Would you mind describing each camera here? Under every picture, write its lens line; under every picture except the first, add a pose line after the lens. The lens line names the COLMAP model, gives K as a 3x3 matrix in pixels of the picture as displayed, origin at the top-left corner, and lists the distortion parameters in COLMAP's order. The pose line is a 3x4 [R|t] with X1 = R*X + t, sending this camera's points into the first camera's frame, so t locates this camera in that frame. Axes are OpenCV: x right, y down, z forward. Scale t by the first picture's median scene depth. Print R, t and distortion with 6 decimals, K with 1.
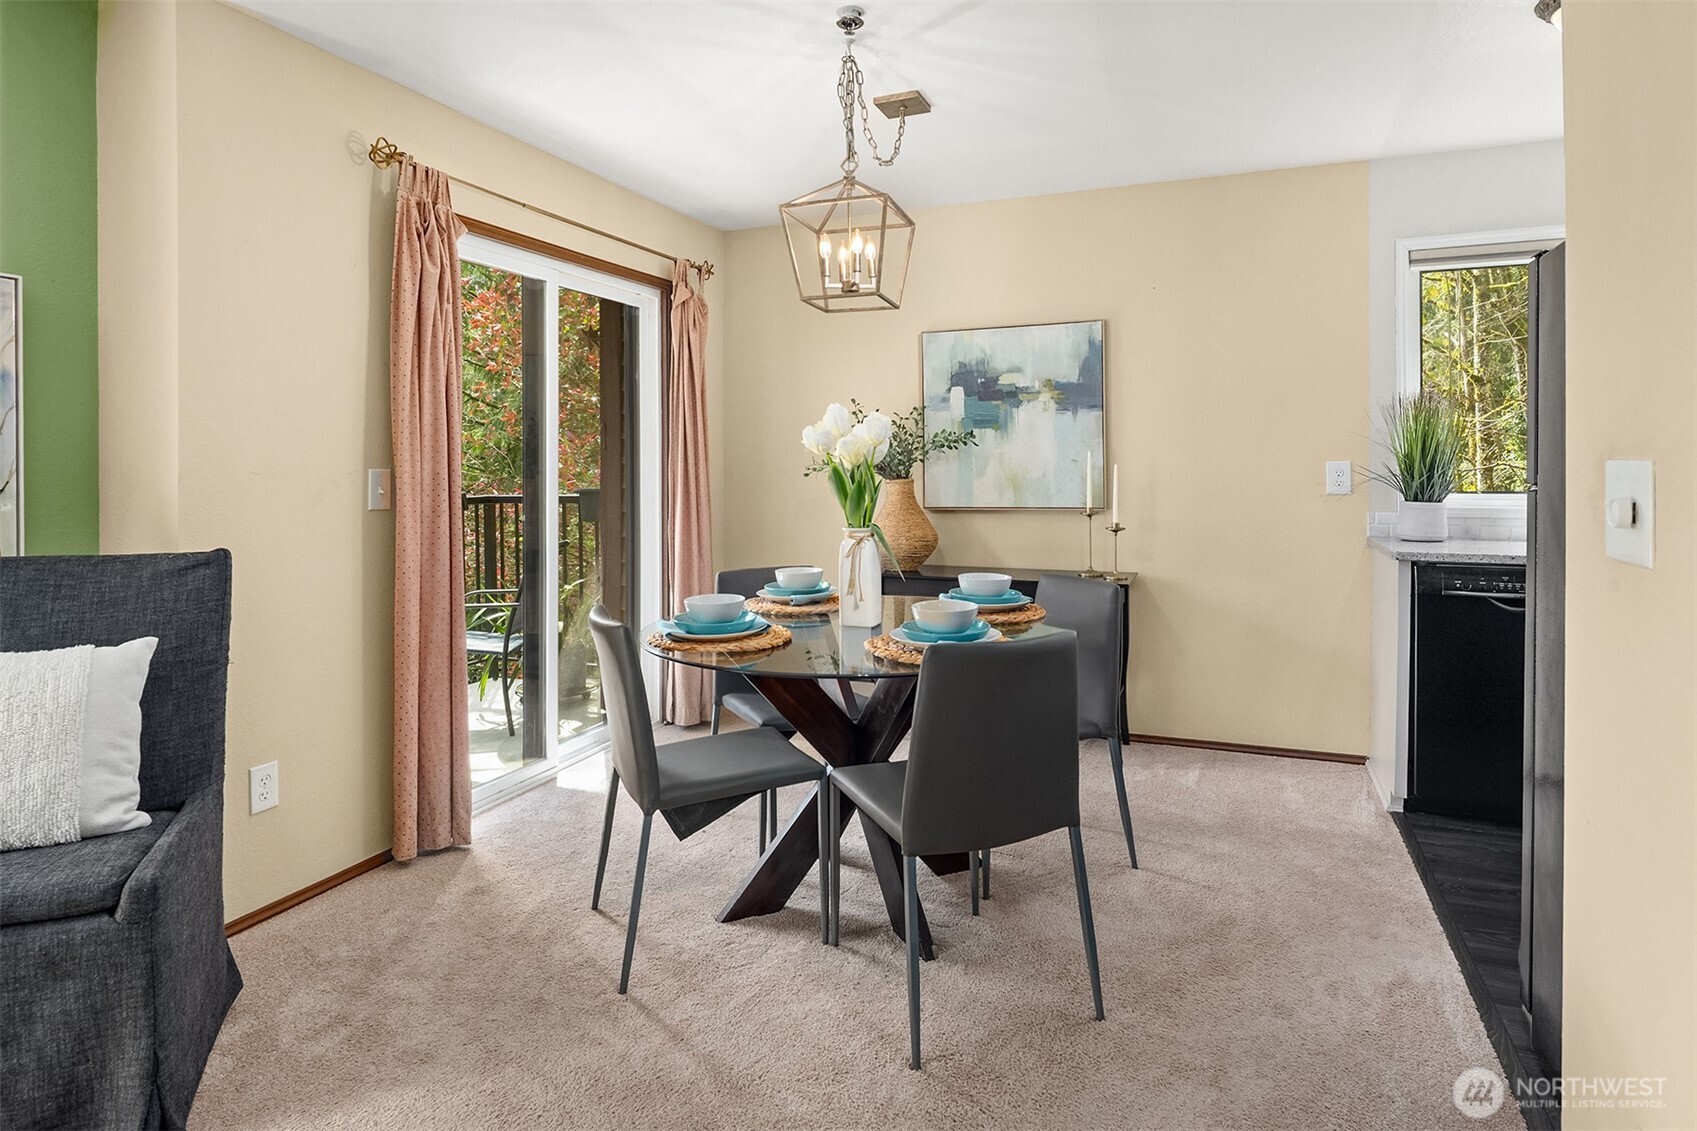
lens RADIAL K [[941.1, 0, 857.9], [0, 941.1, 468.3], [0, 0, 1]] dist [0.004057, -0.007852]
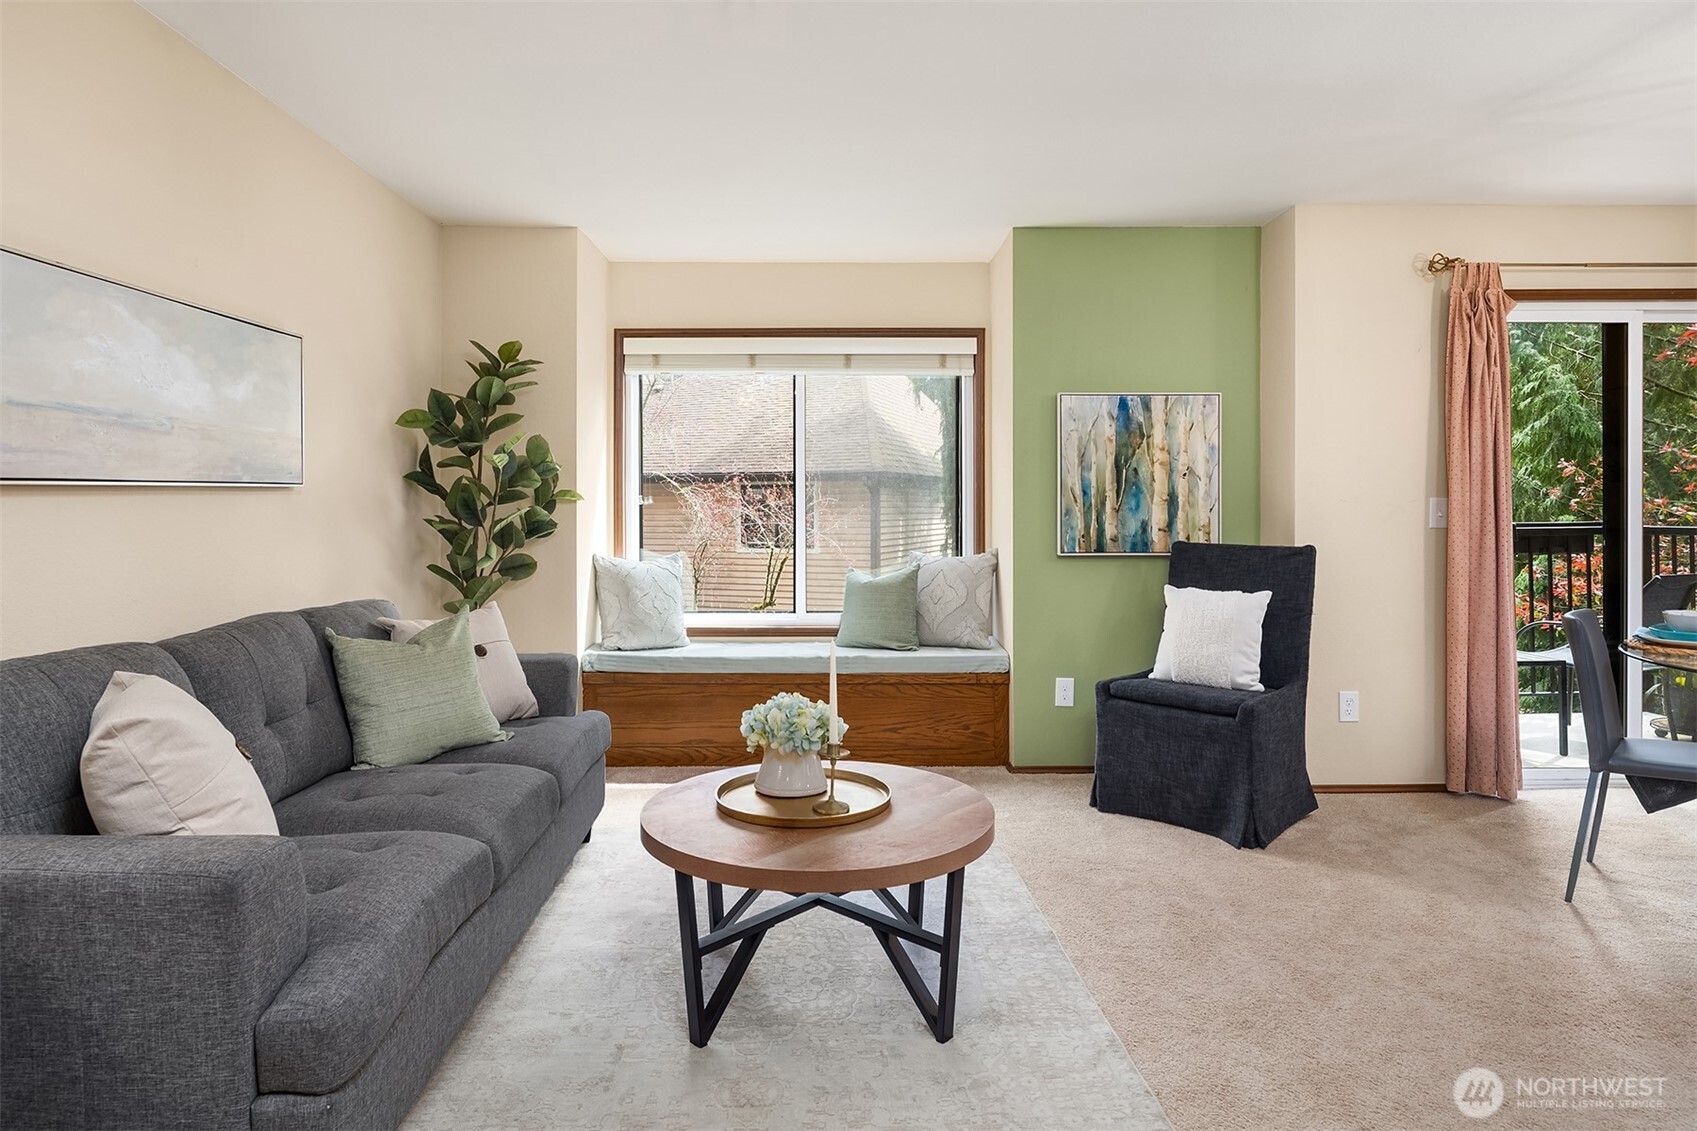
lens RADIAL K [[973.5, 0, 817.0], [0, 973.5, 500.7], [0, 0, 1]] dist [0.001636, -0.000714]
pose [[0.368849, 0.002099, -0.929487, 0.440788], [-0.001574, 0.999997, 0.001634, 0.003734], [0.929488, 0.000860, 0.368852, -0.326163]]
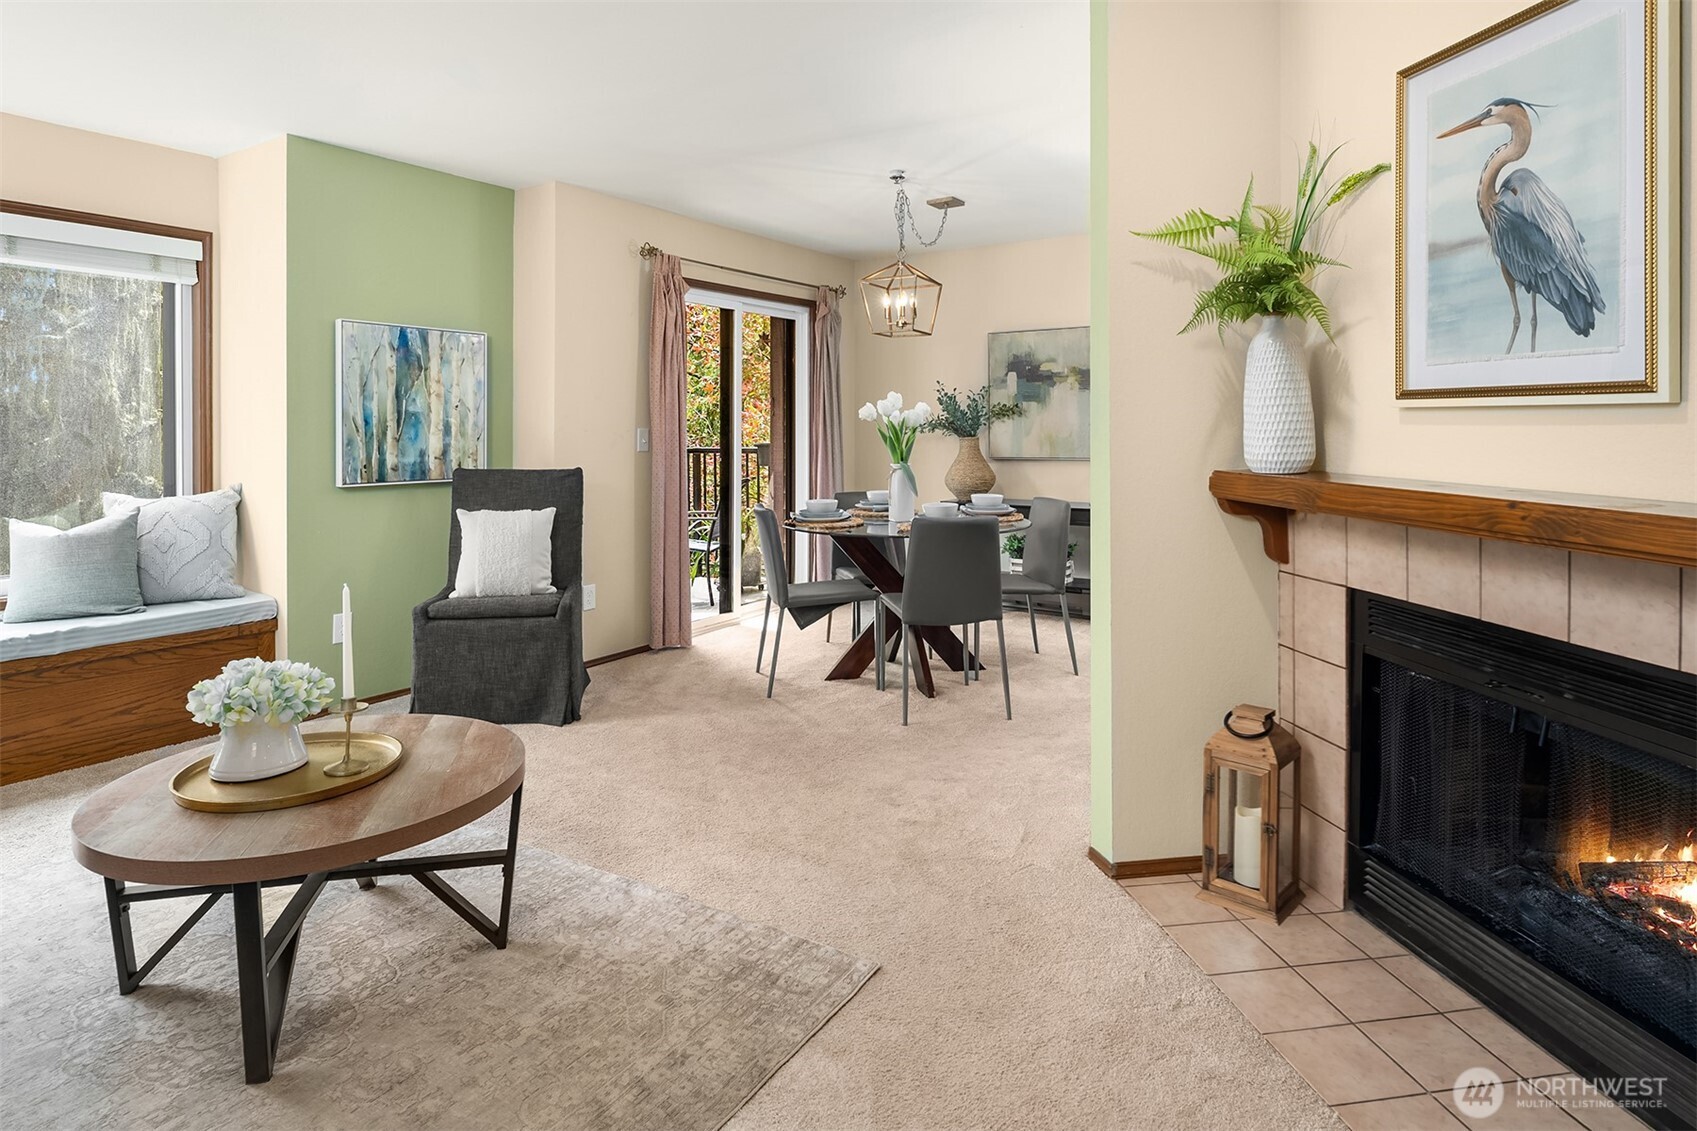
lens RADIAL K [[943.5, 0, 846.4], [0, 943.5, 435.4], [0, 0, 1]] dist [-0.001471, -0.001157]
pose [[0.978778, 0.005514, -0.204848, 0.219350], [-0.004317, 0.999971, 0.006287, 0.000876], [0.204877, -0.005269, 0.978774, -0.629924]]
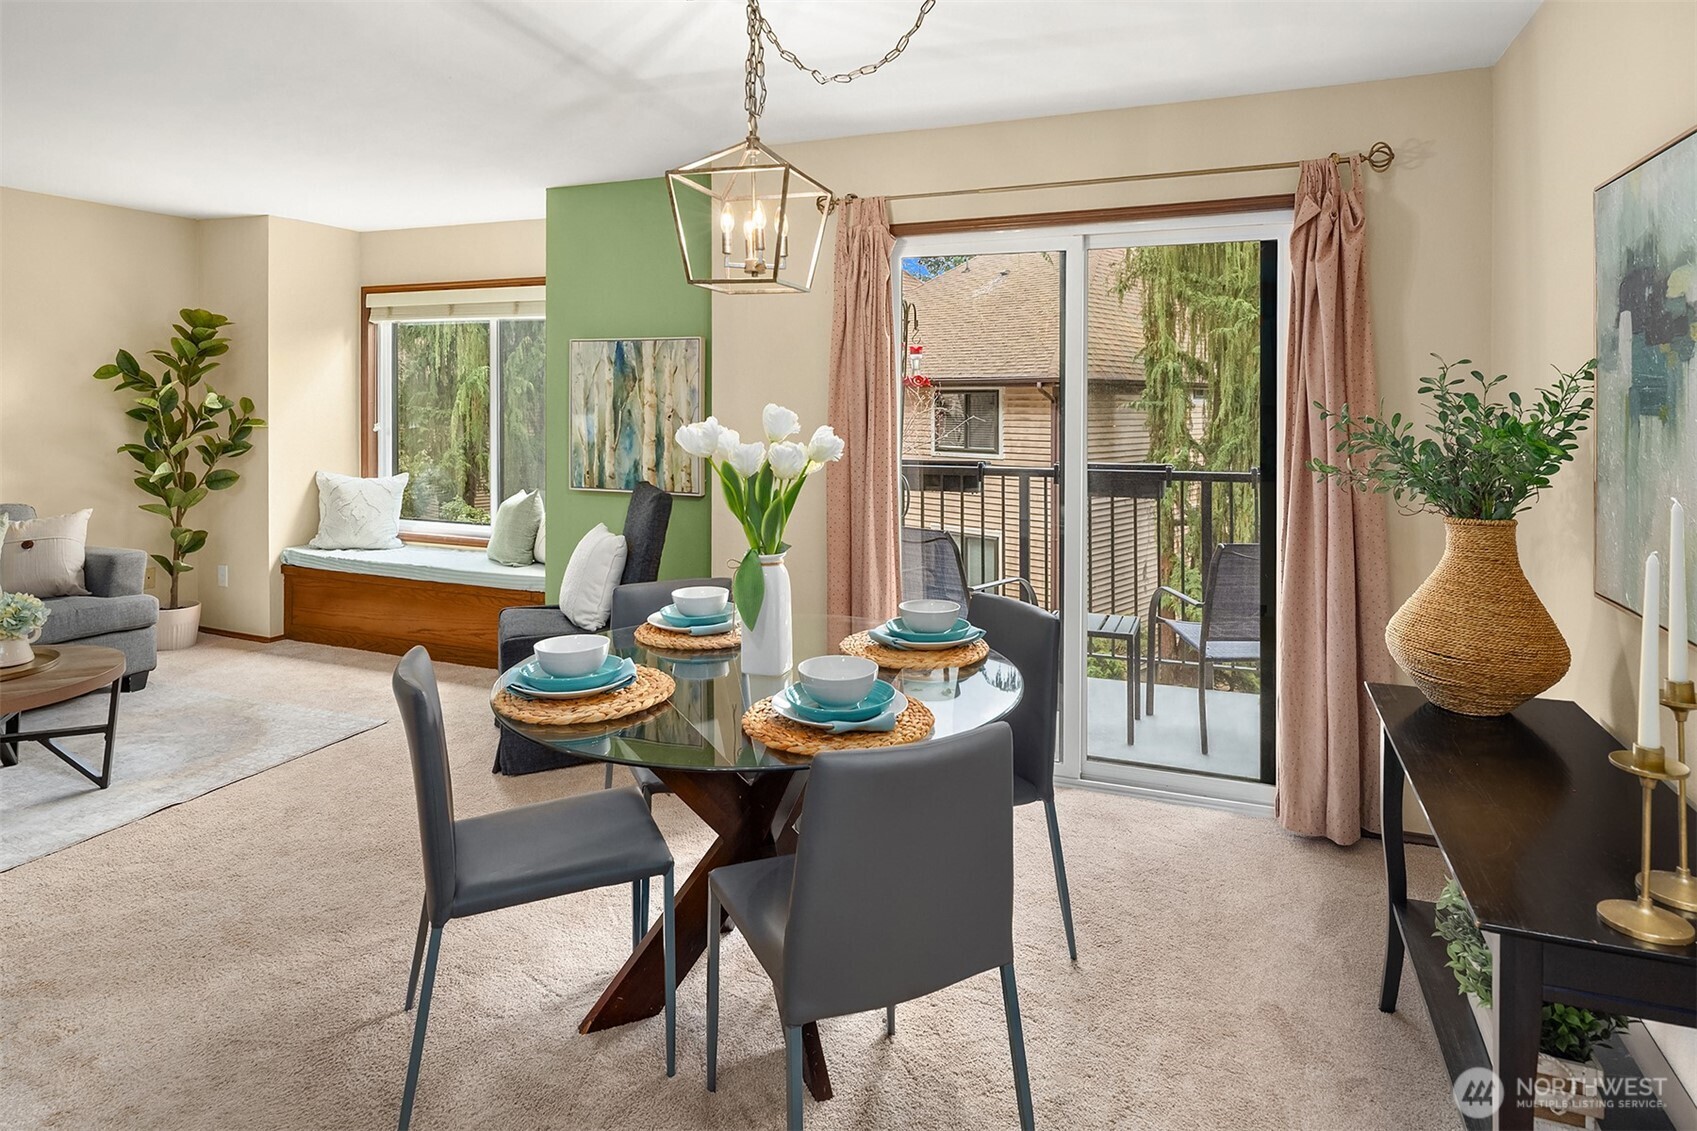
lens RADIAL K [[956.4, 0, 844.7], [0, 956.4, 396.8], [0, 0, 1]] dist [-0.001024, -0.000787]
pose [[-0.010552, 0.005619, -0.999929, 0.760146], [-0.006960, 0.999960, 0.005693, -0.073249], [0.999920, 0.007020, -0.010512, 0.983084]]
